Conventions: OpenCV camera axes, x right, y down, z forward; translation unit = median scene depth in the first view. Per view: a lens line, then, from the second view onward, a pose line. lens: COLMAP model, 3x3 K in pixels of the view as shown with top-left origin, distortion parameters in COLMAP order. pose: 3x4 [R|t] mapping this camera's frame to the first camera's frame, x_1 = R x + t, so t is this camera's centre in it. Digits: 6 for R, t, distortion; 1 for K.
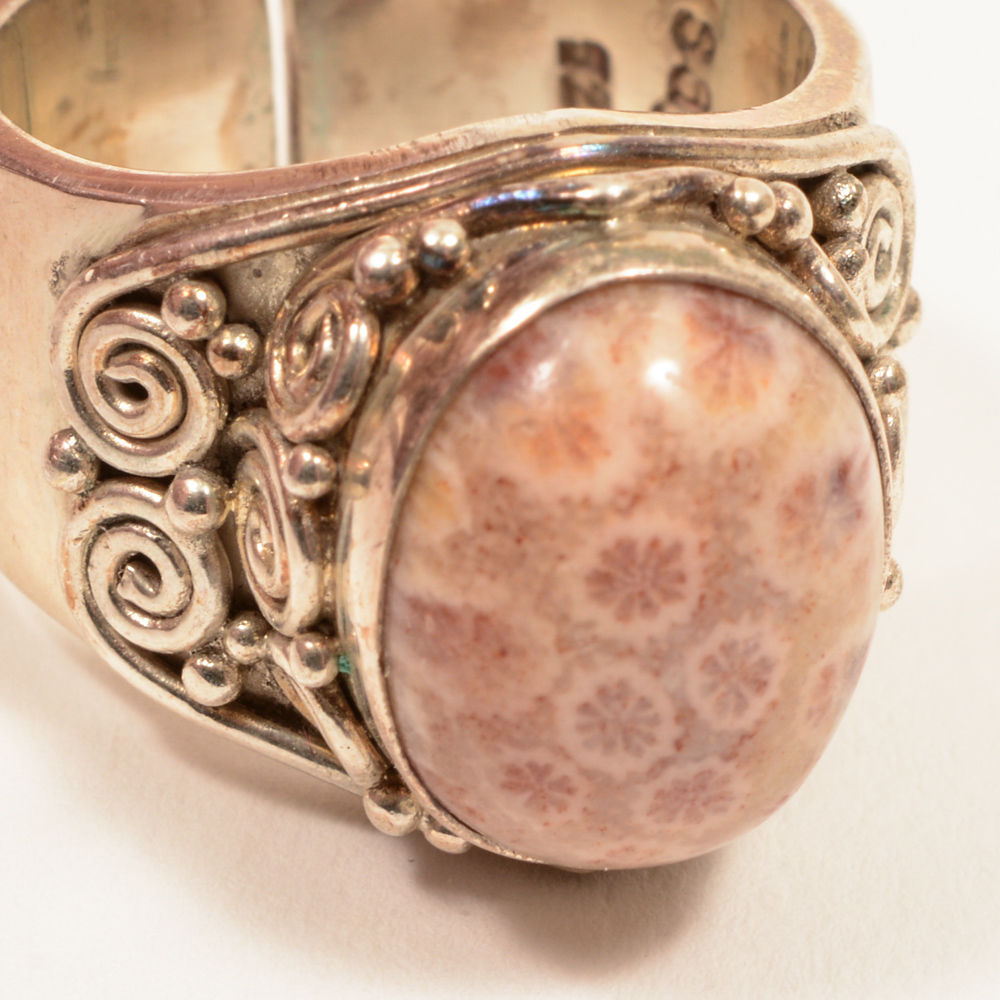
lens RADIAL K [[6142.4, 0, 522.8], [0, 6142.4, 499.7], [0, 0, 1]] dist [0.441478, 15.958227]
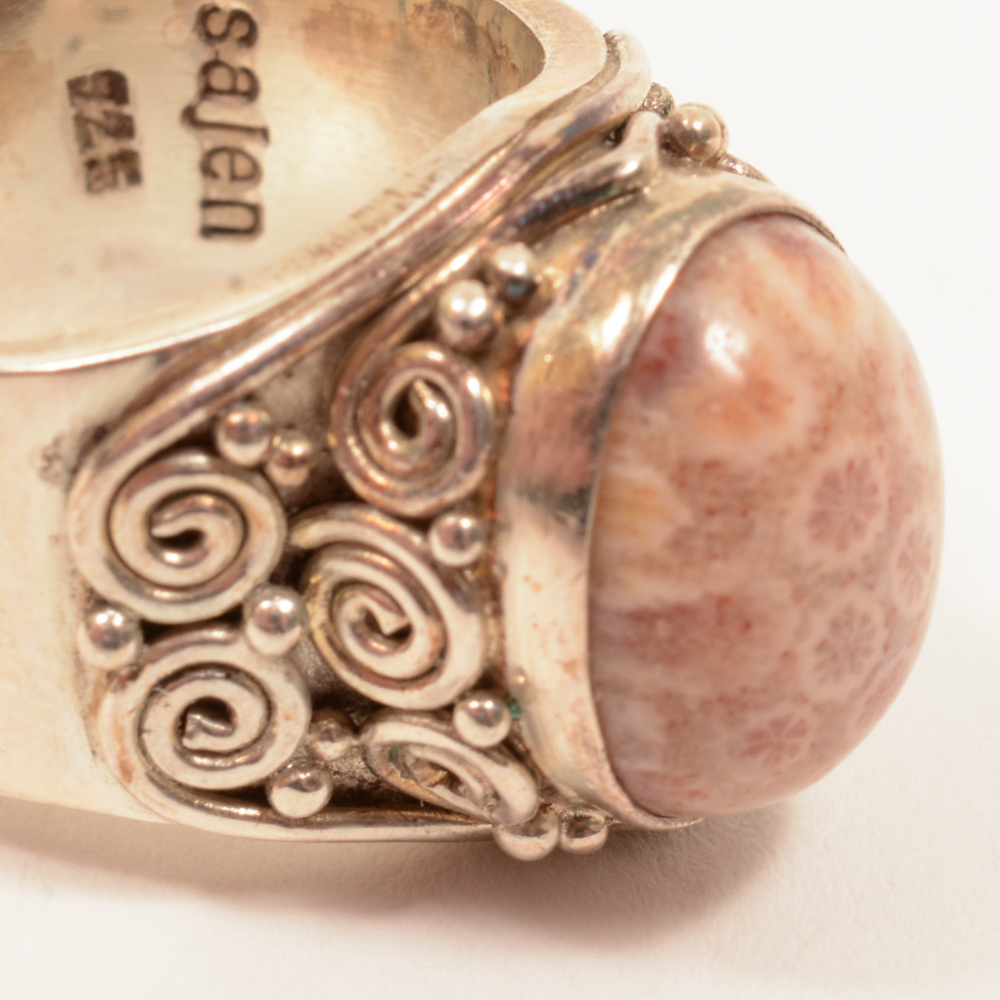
lens RADIAL K [[6142.4, 0, 522.8], [0, 6142.4, 499.7], [0, 0, 1]] dist [0.441478, 15.958227]
pose [[0.801239, -0.369256, 0.470813, -0.482245], [0.347010, 0.927785, 0.137109, -0.140022], [-0.487442, 0.053520, 0.871514, 0.138694]]
